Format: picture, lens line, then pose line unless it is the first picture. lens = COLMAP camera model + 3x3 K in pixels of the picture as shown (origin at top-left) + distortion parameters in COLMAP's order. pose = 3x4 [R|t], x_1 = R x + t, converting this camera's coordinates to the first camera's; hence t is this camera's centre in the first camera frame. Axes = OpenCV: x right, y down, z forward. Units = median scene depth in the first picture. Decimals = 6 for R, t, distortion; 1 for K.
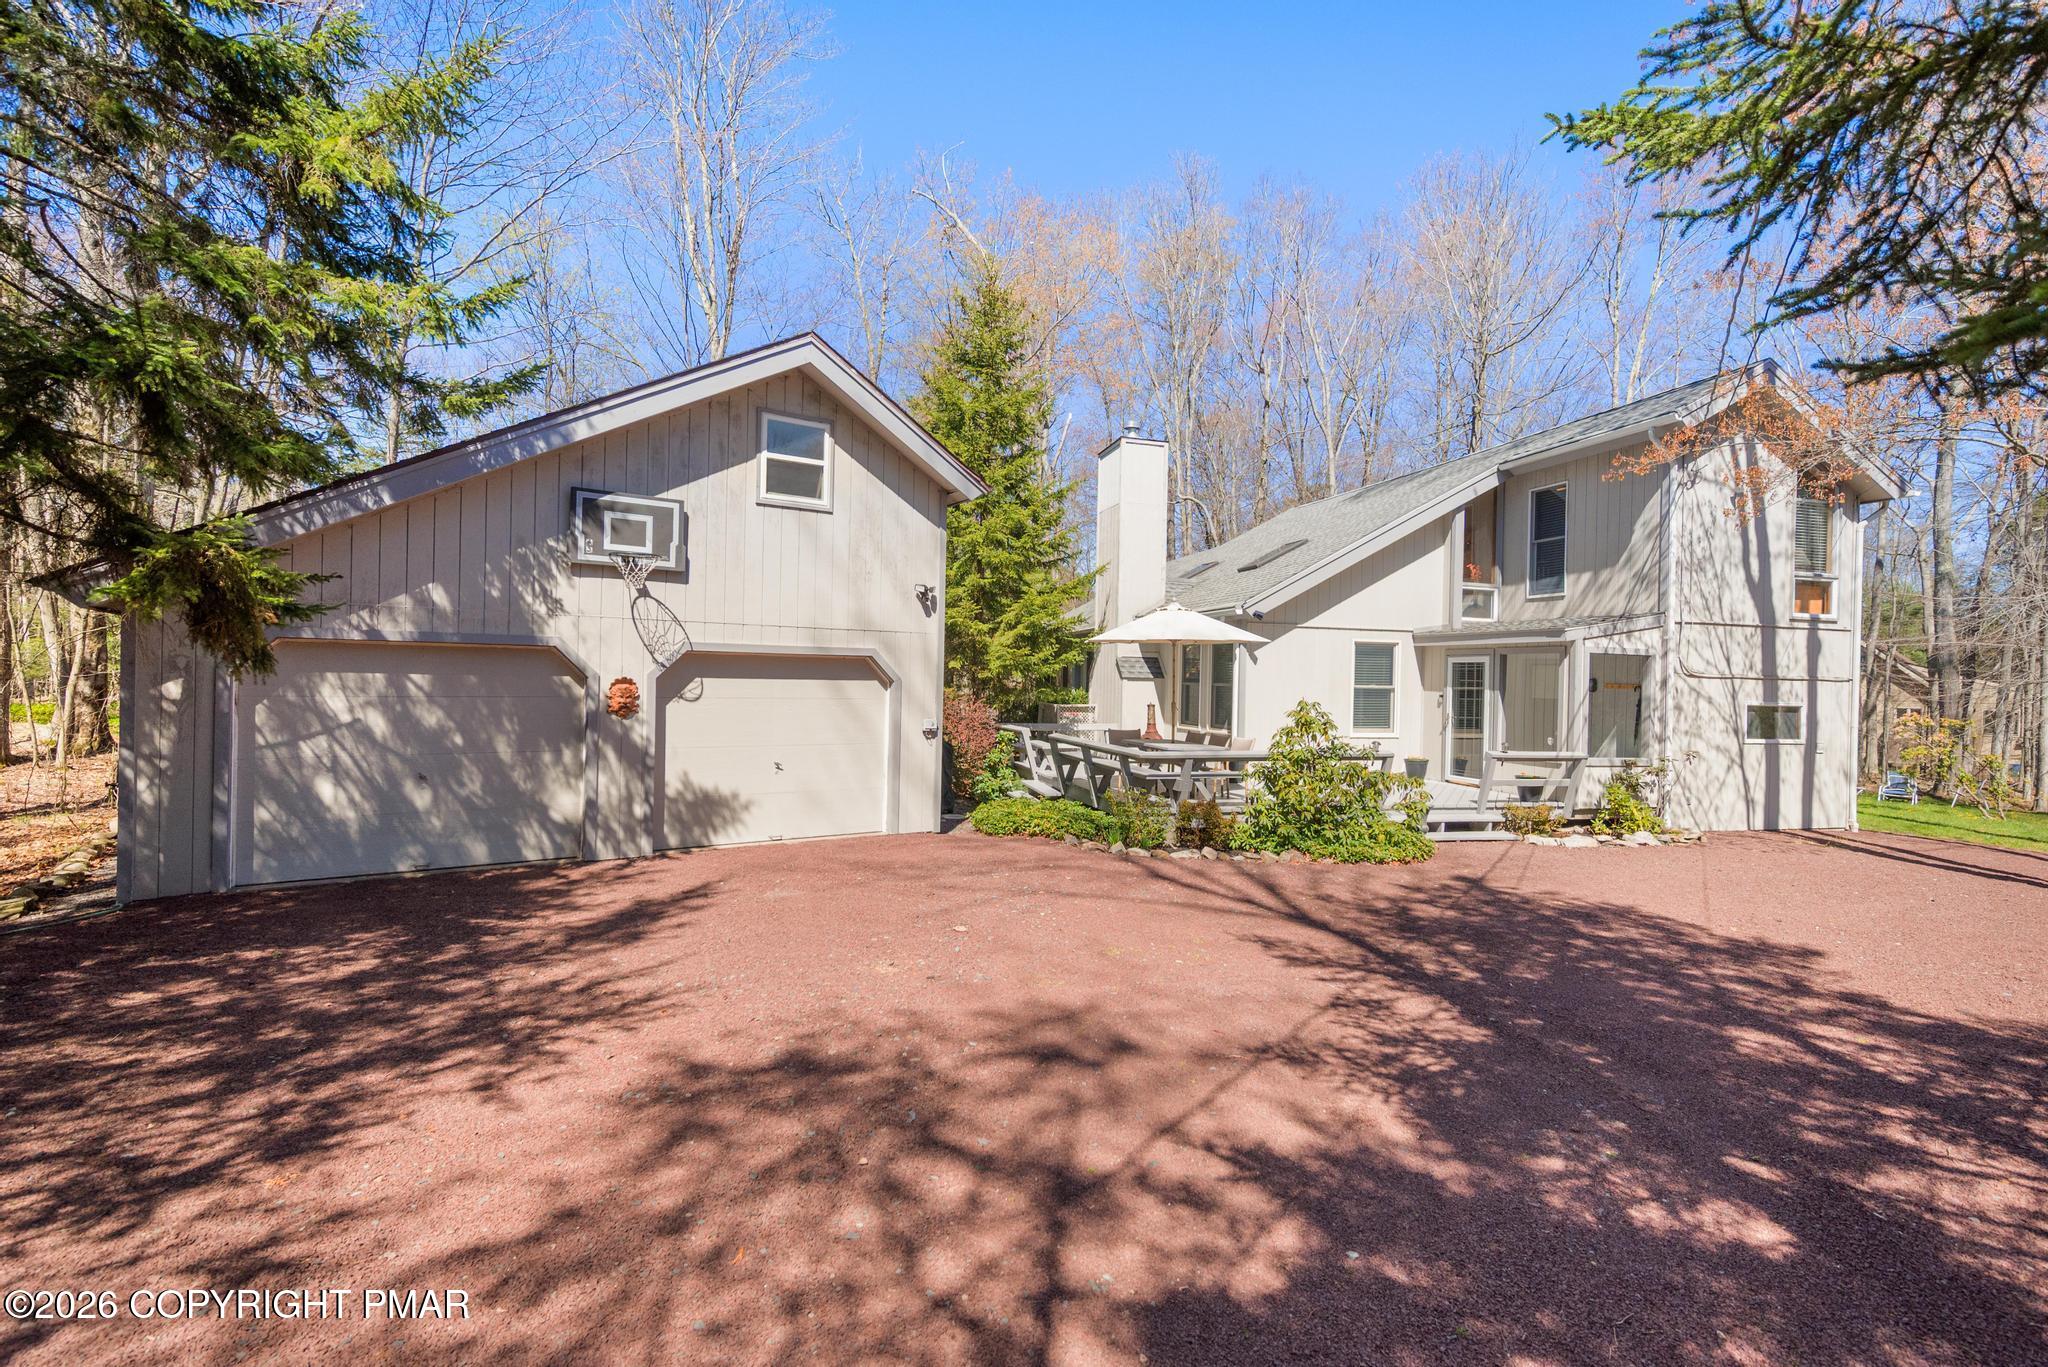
lens RADIAL K [[932.3, 0, 1024.0], [0, 932.3, 683.5], [0, 0, 1]] dist [0.000446, -0.000527]
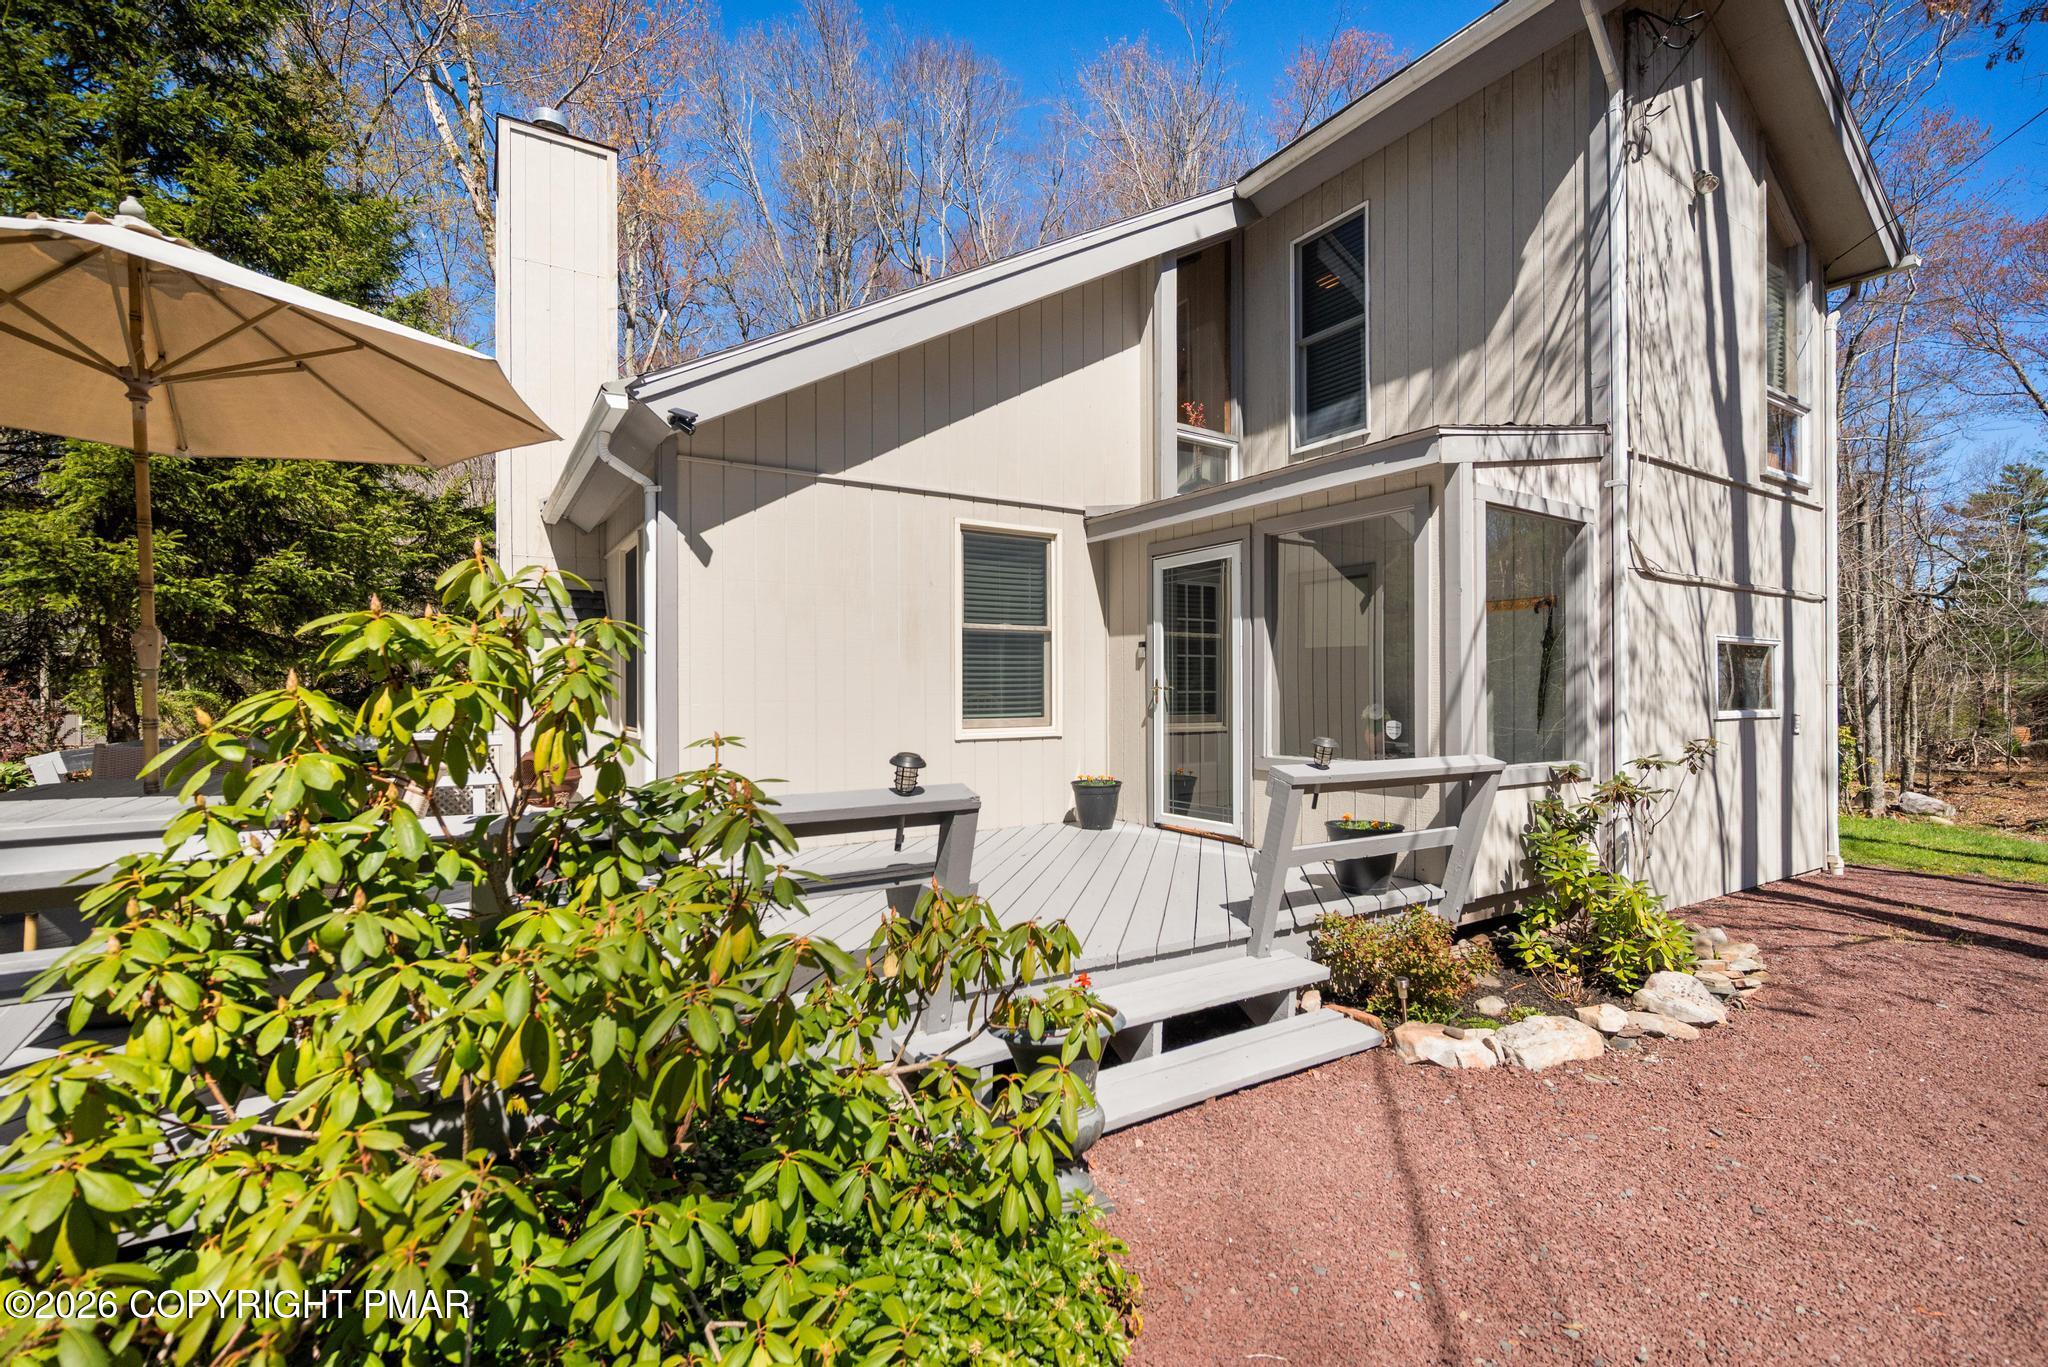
lens RADIAL K [[904.7, 0, 1031.6], [0, 904.7, 686.8], [0, 0, 1]] dist [-0.002205, -0.000240]
pose [[0.956168, -0.022925, 0.291920, 0.308096], [0.024685, 0.999693, -0.002346, 0.040939], [-0.291777, 0.009449, 0.956440, 0.686005]]
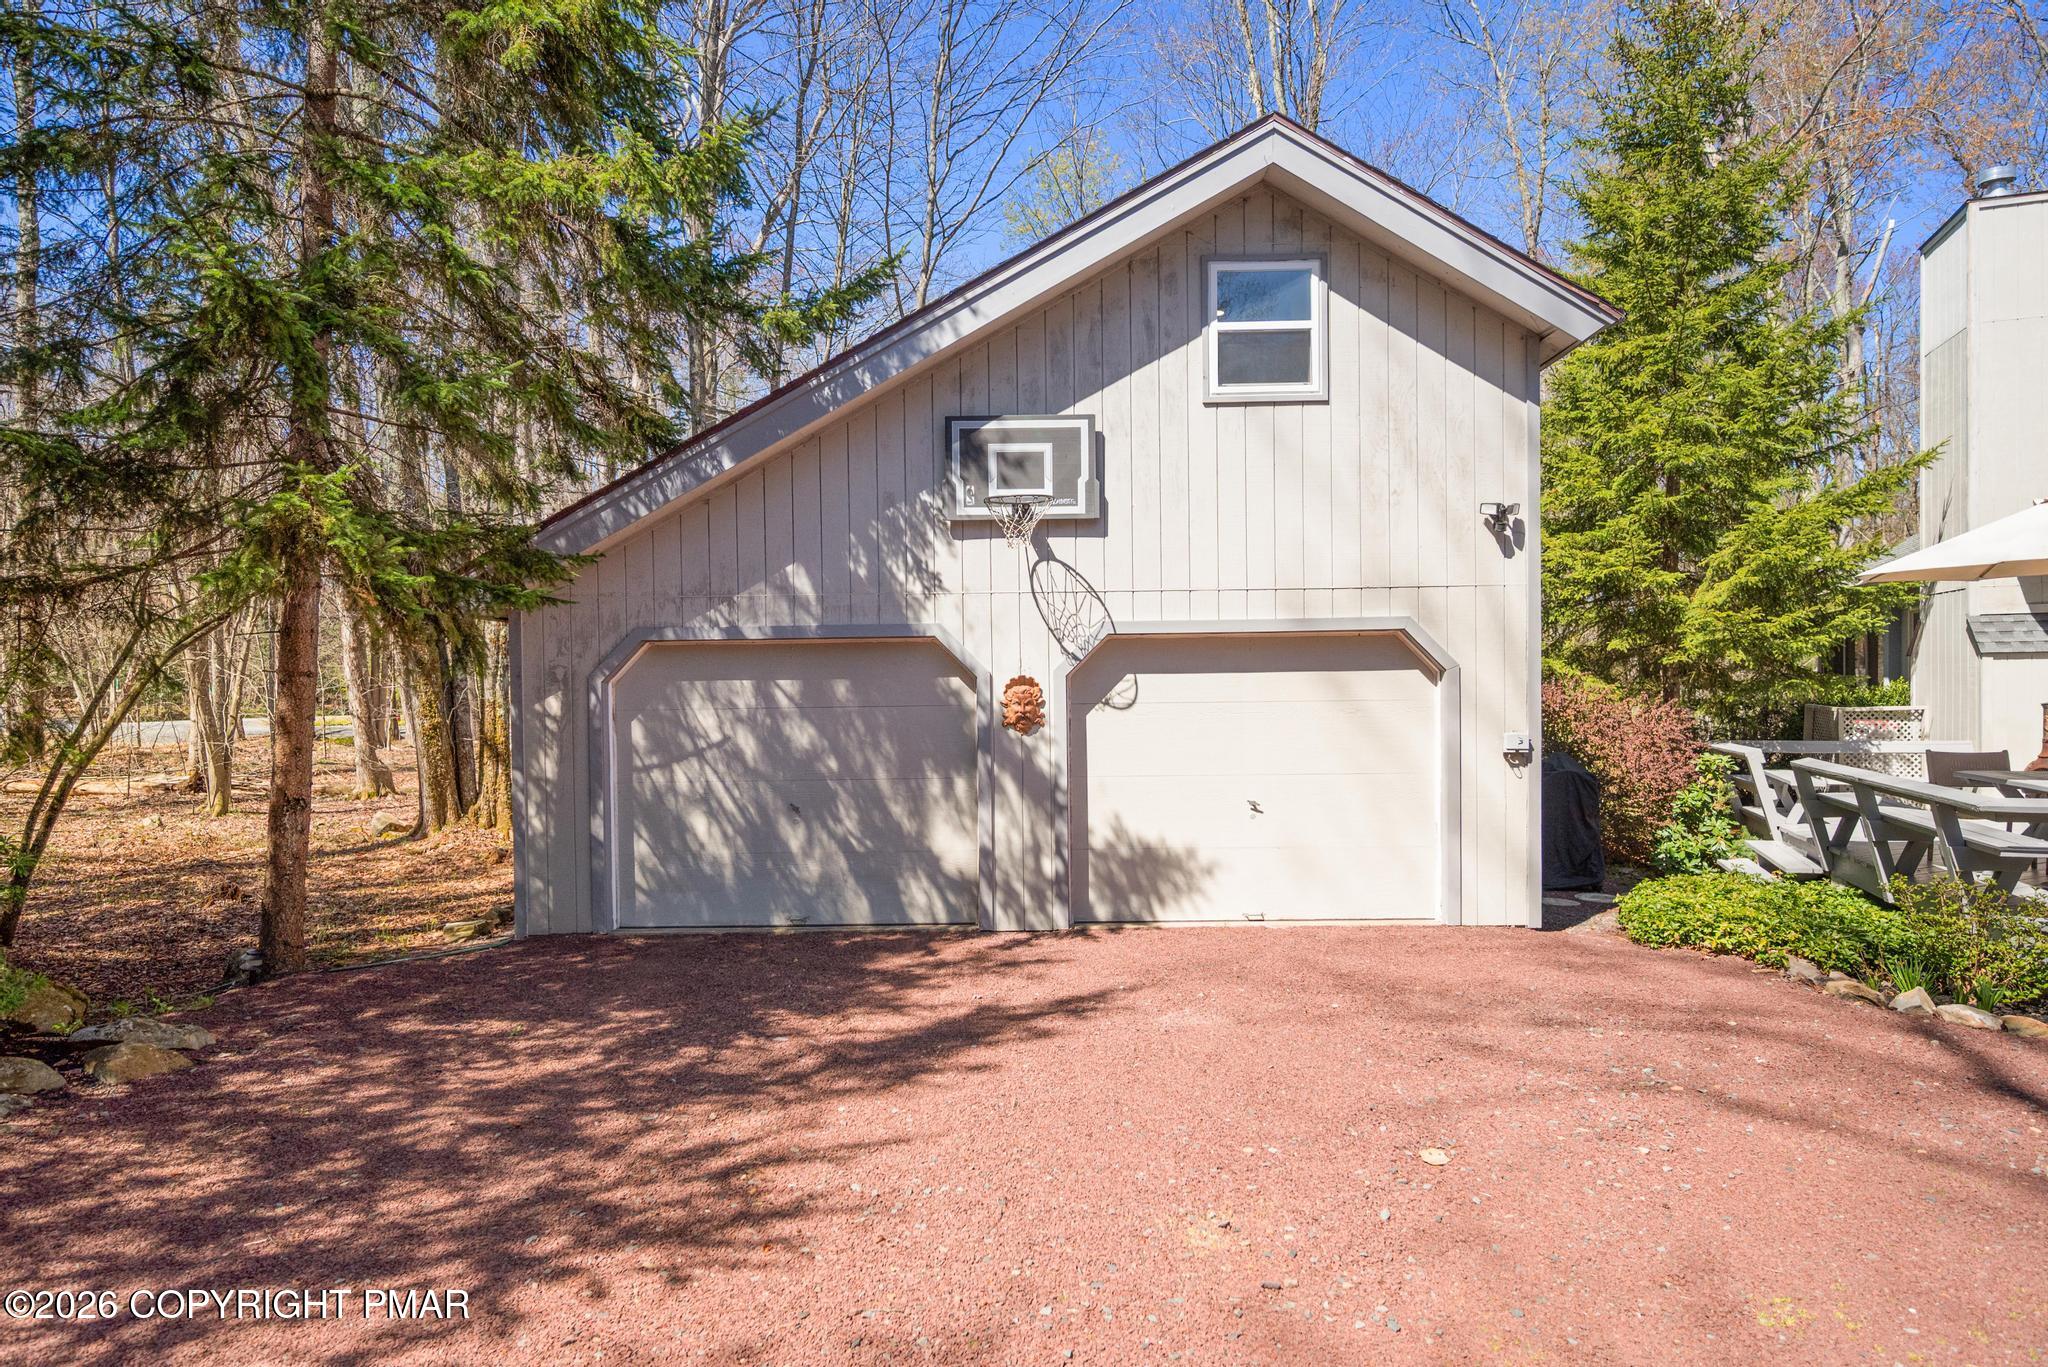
lens RADIAL K [[1161.0, 0, 1028.4], [0, 1161.0, 708.5], [0, 0, 1]] dist [-0.000296, -0.000032]
pose [[0.816503, -0.019483, -0.577012, 0.059652], [0.027143, 0.999621, 0.004656, 0.009722], [0.576703, -0.019463, 0.816722, 0.202293]]
